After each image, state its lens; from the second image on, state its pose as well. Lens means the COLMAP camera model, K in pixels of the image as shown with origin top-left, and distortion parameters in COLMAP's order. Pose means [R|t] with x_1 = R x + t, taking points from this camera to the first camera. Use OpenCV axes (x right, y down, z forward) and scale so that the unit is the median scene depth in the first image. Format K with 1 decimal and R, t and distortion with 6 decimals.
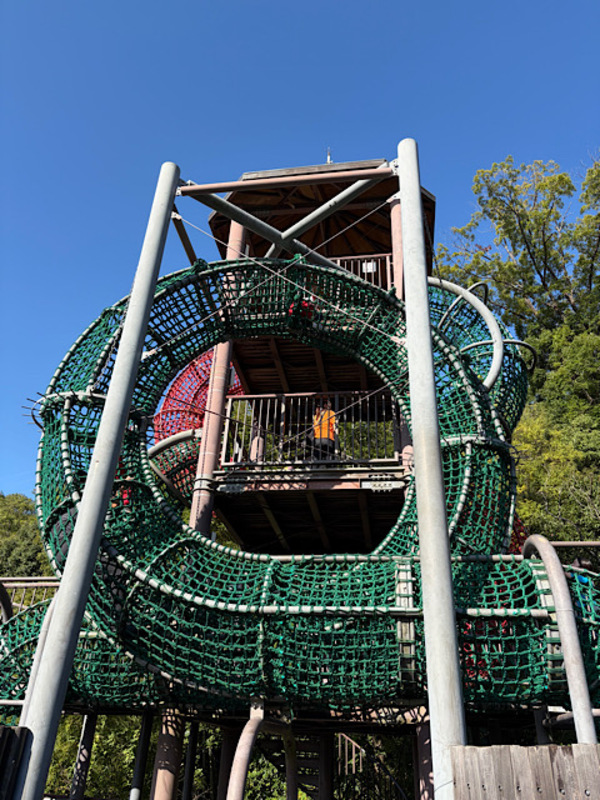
lens RADIAL K [[597.4, 0, 300.0], [0, 597.4, 400.0], [0, 0, 1]] dist [0.025089, -0.001756]
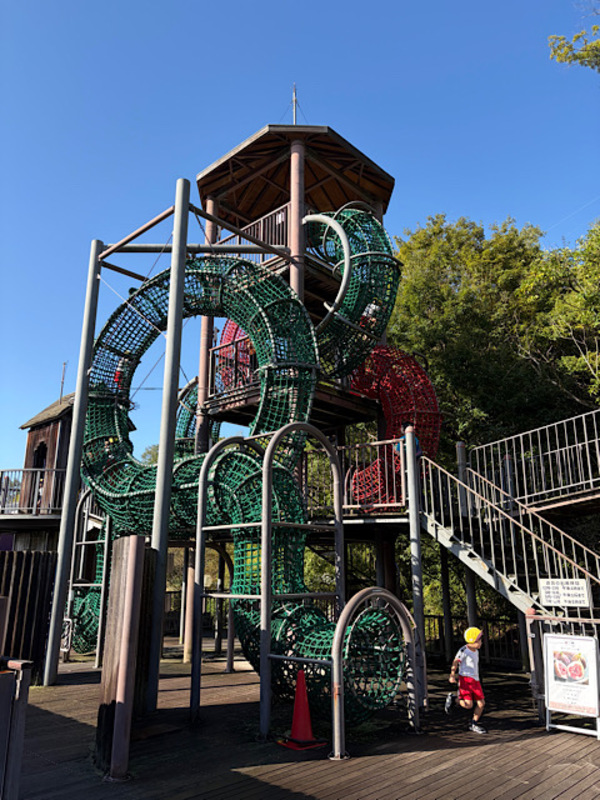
lens RADIAL K [[597.4, 0, 300.0], [0, 597.4, 400.0], [0, 0, 1]] dist [0.025089, -0.001756]
pose [[0.815524, -0.188373, -0.547207, 0.929471], [0.321731, 0.933535, 0.158123, -0.056407], [0.481051, -0.305006, 0.821925, -0.185921]]
